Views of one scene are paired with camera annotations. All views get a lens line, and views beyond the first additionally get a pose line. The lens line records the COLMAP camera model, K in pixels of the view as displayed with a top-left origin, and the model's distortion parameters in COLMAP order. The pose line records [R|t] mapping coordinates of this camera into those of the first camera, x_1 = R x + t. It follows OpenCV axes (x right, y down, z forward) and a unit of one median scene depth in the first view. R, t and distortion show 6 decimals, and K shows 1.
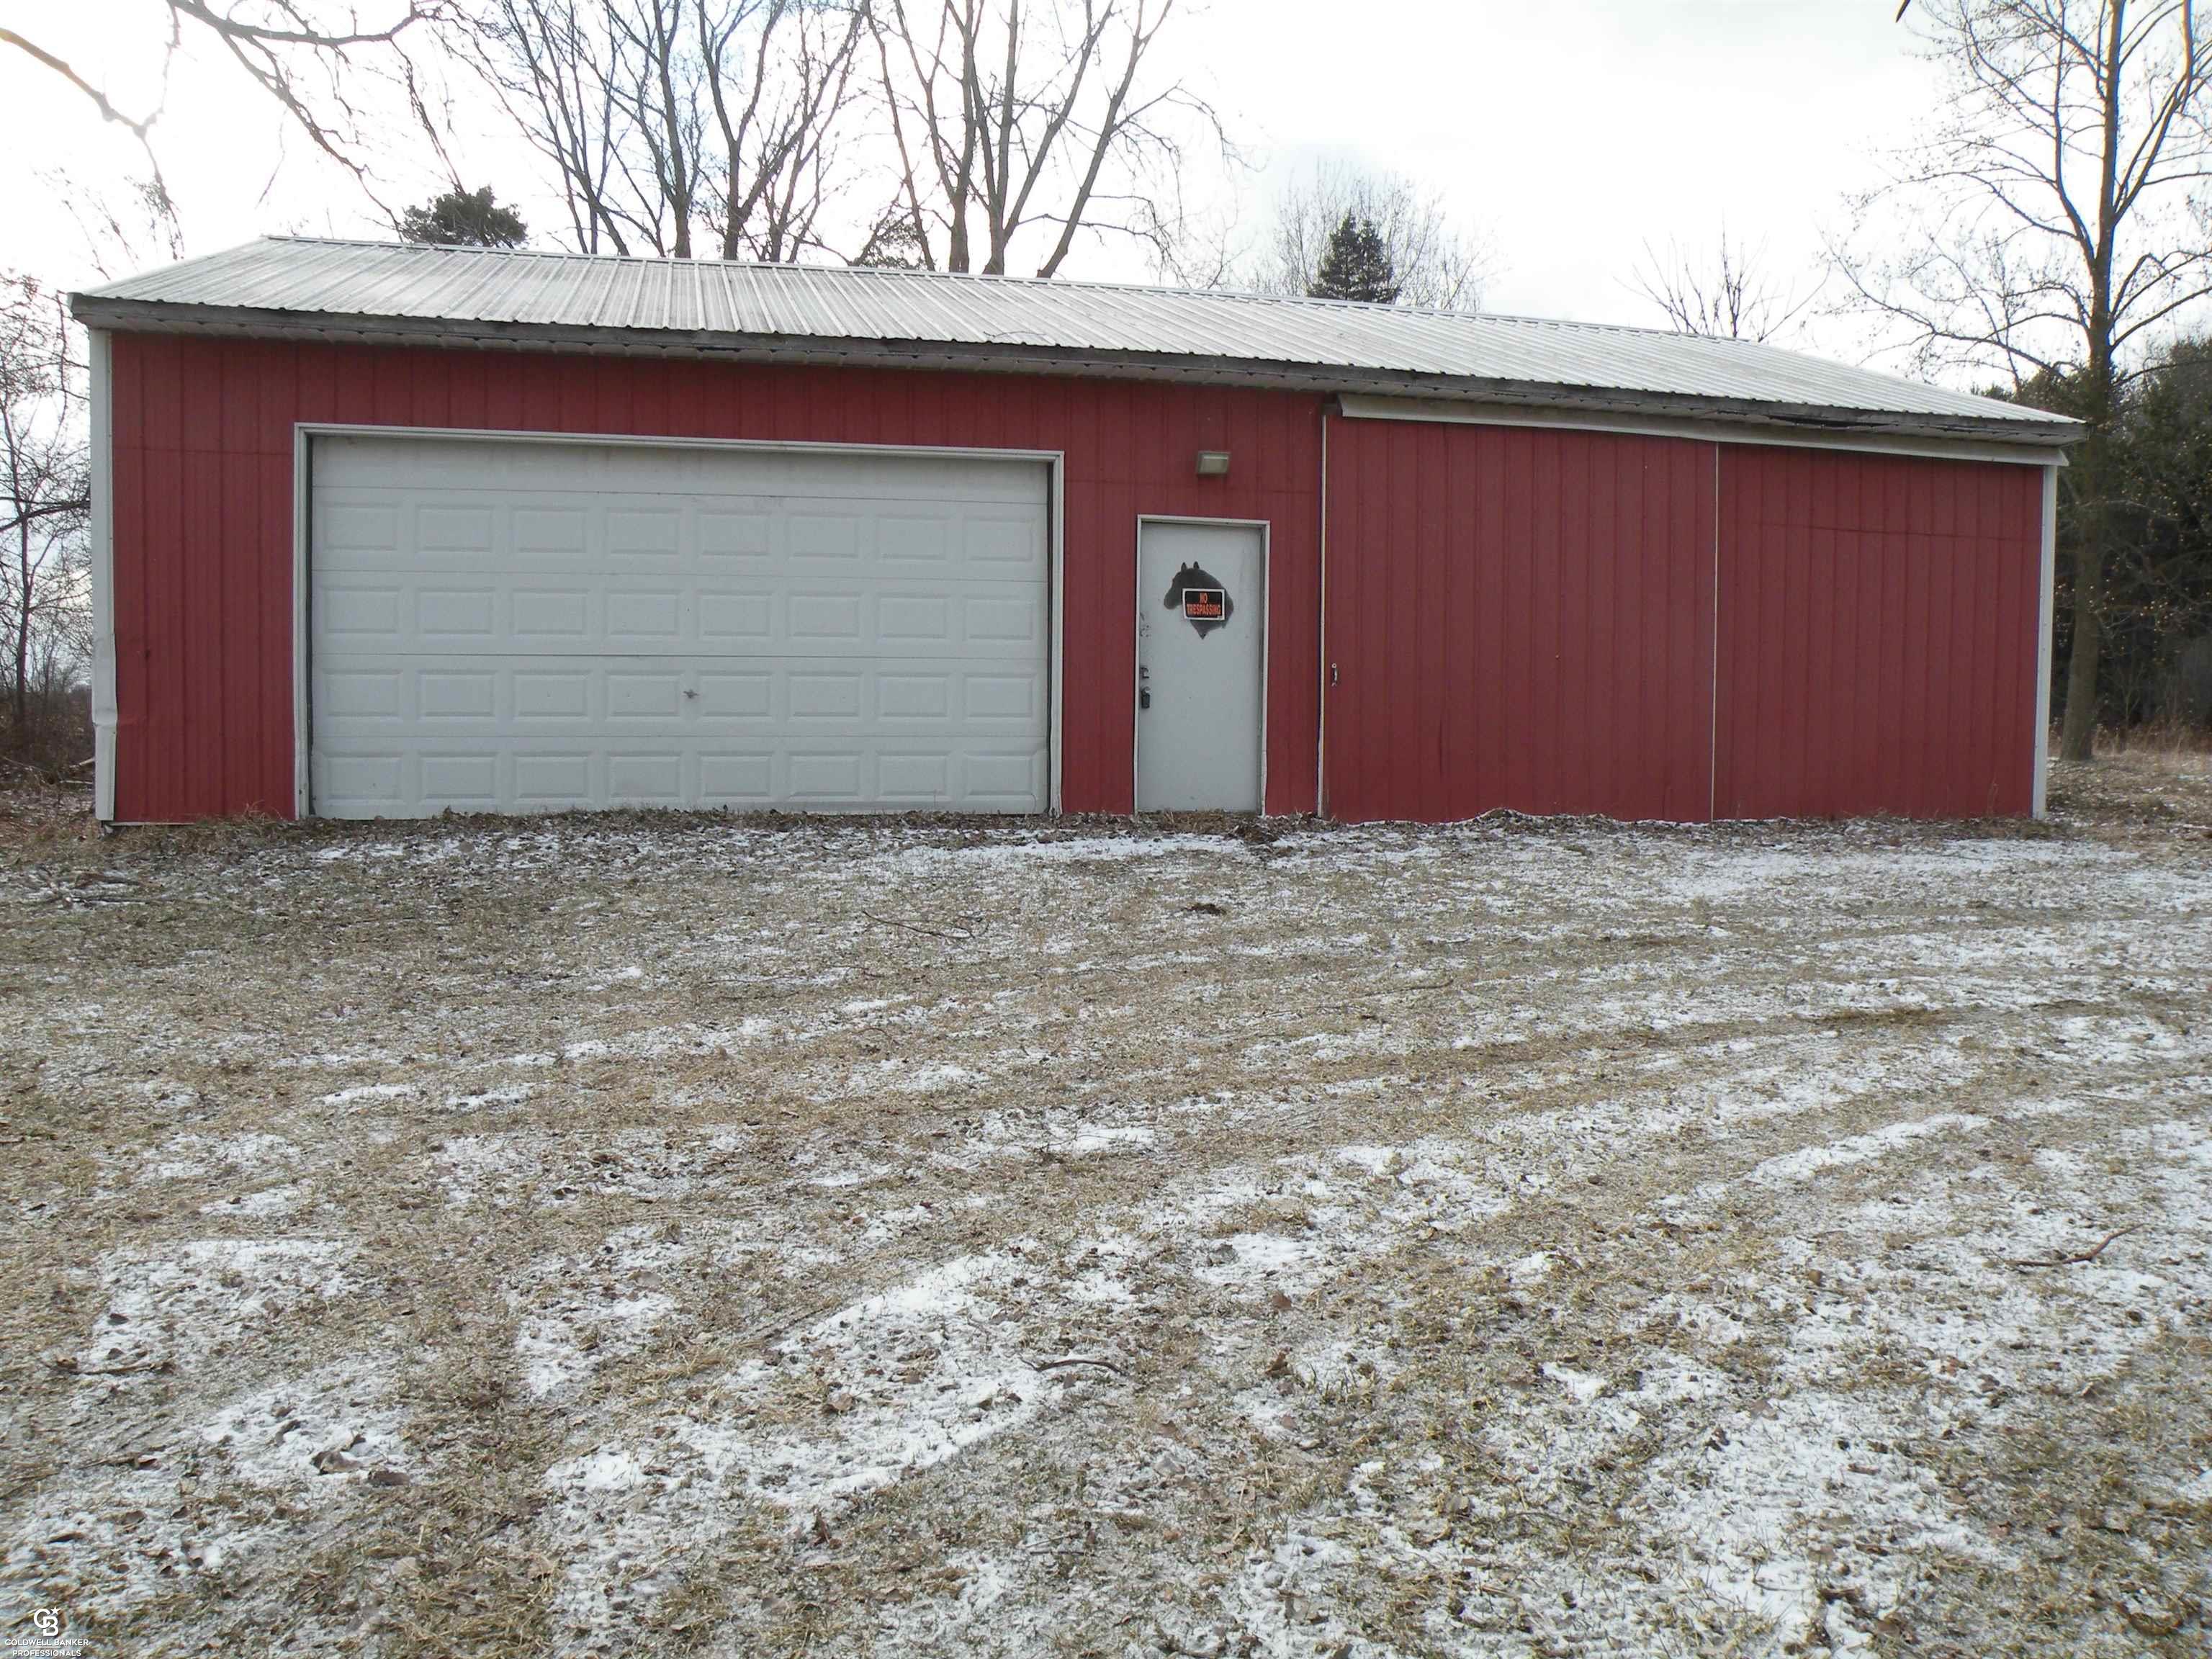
lens RADIAL K [[1773.3, 0, 1106.0], [0, 1773.3, 829.5], [0, 0, 1]] dist [-0.111040, 0.005313]
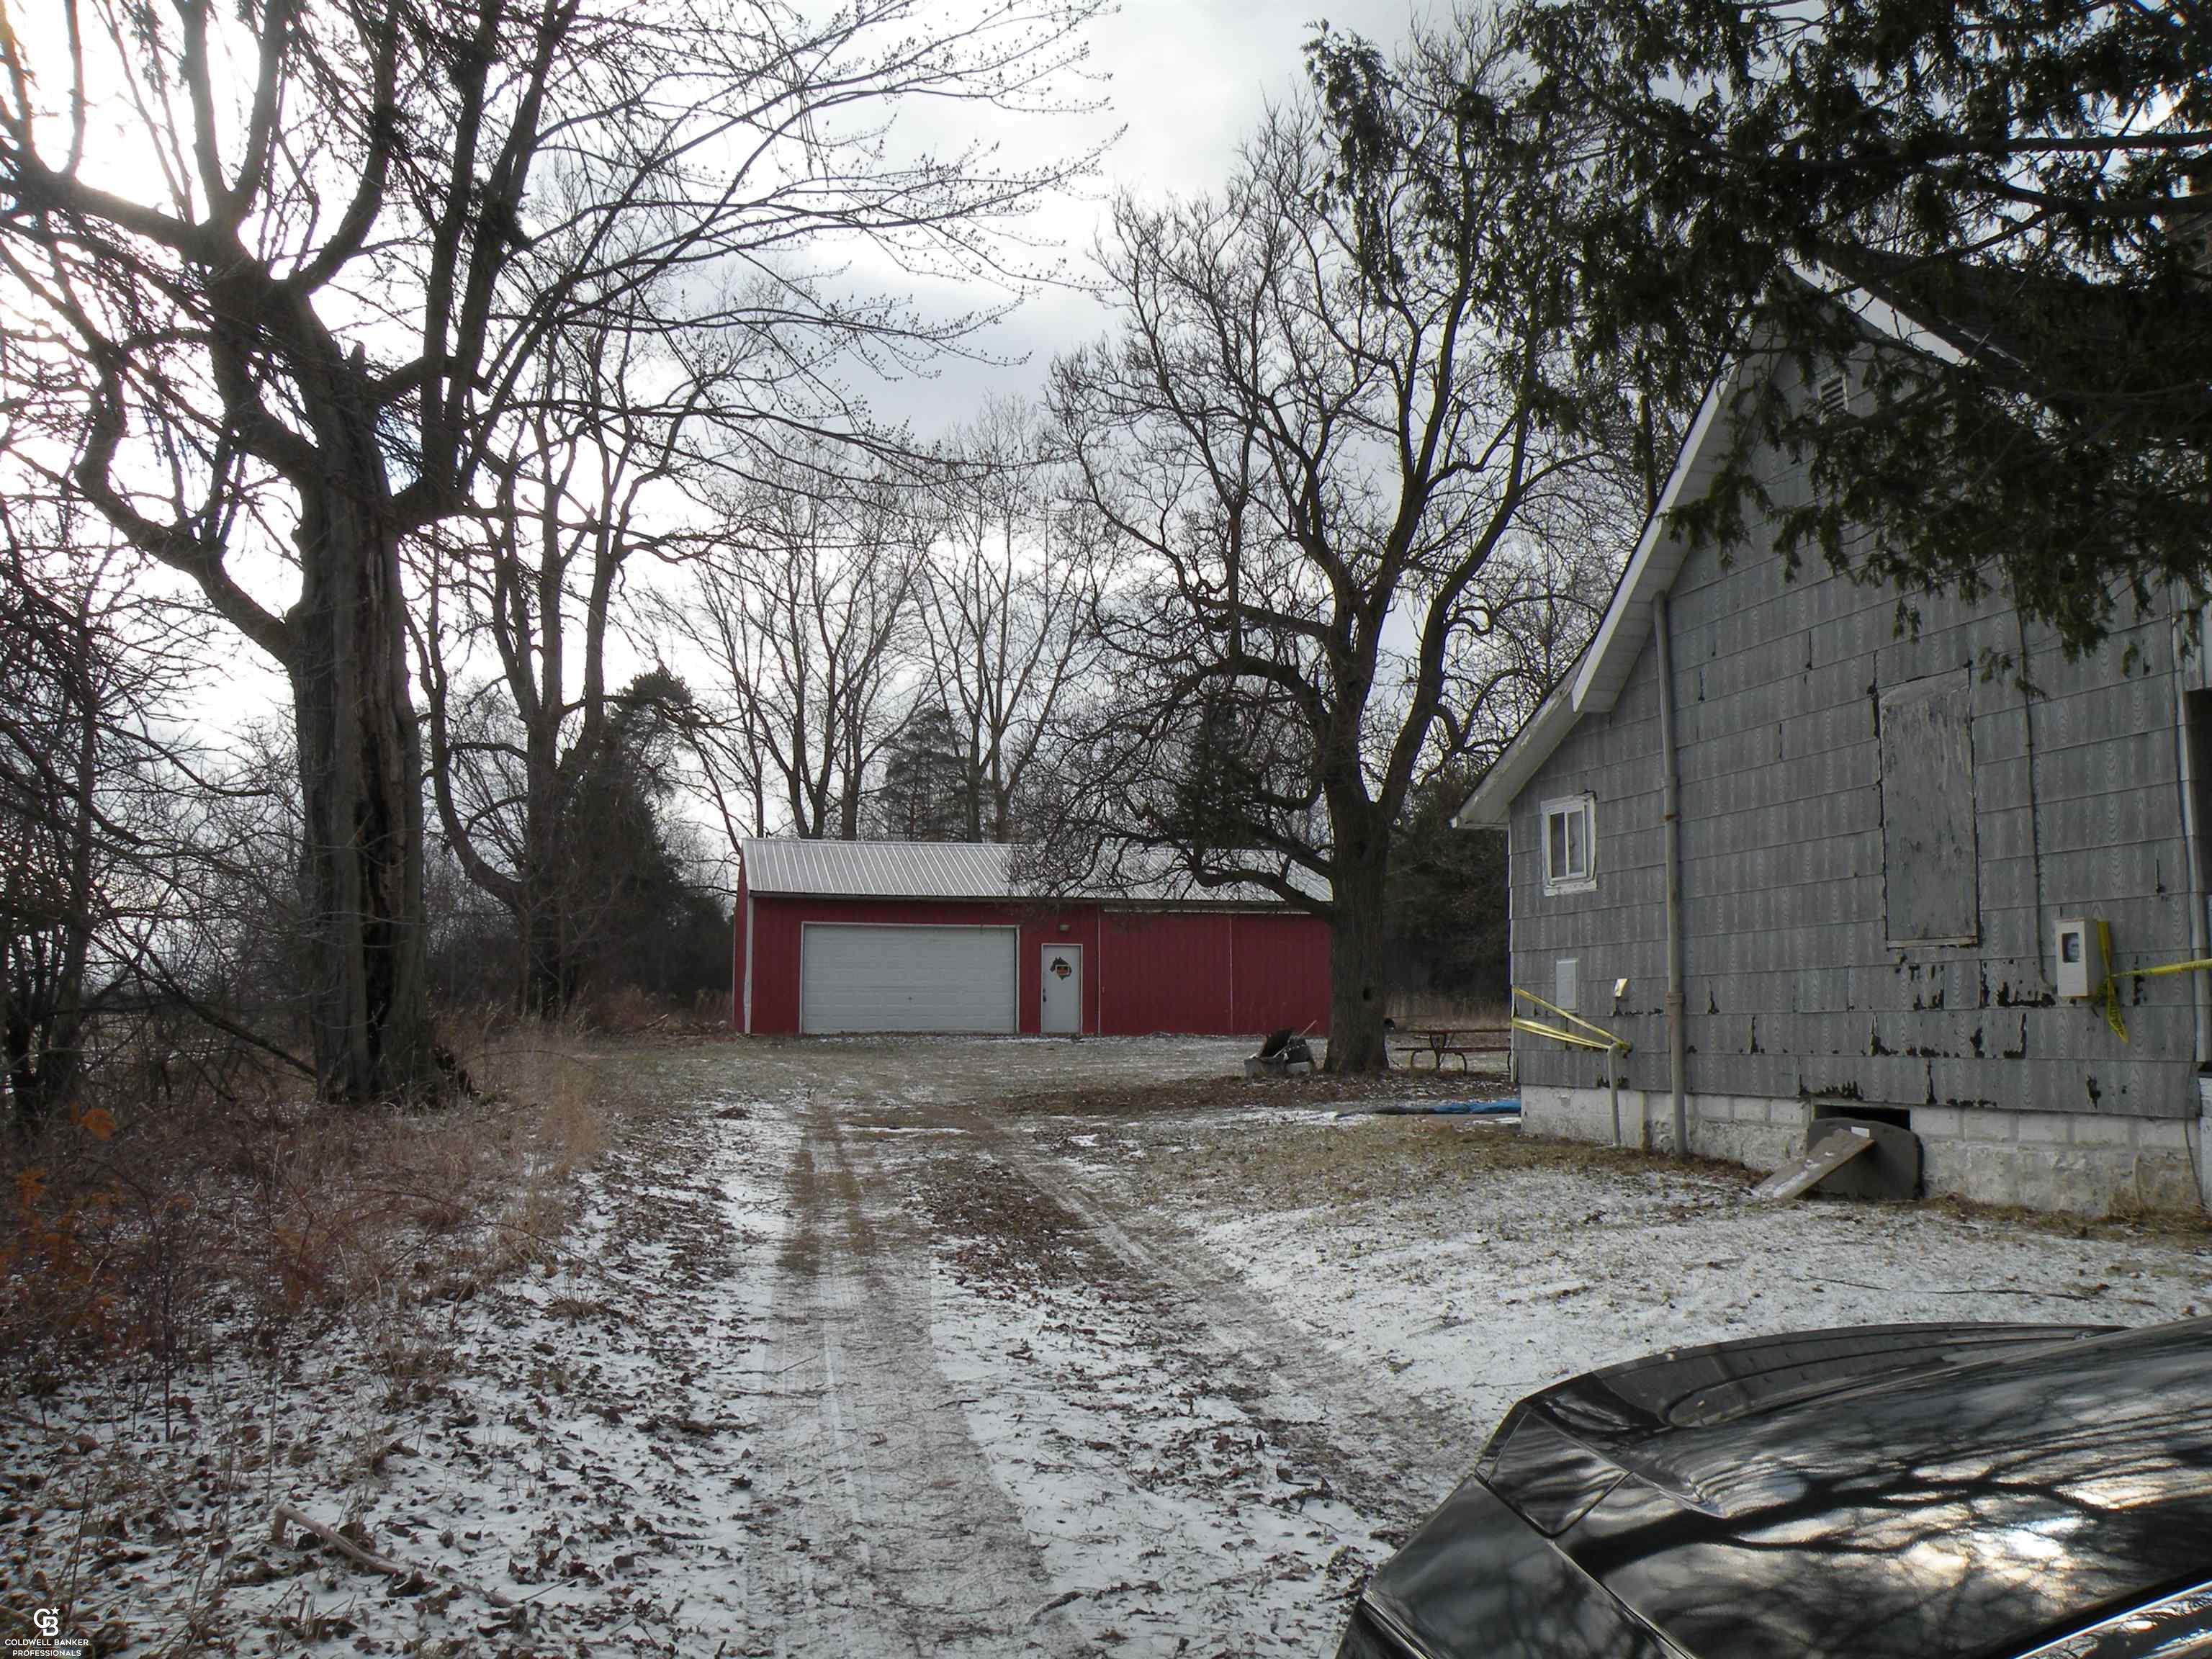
lens RADIAL K [[1773.3, 0, 1106.0], [0, 1773.3, 829.5], [0, 0, 1]] dist [-0.111040, 0.005313]
pose [[0.999923, -0.012087, 0.002869, 0.048654], [0.012396, 0.985983, -0.166384, 0.061838], [-0.000818, 0.166407, 0.986057, -0.859267]]
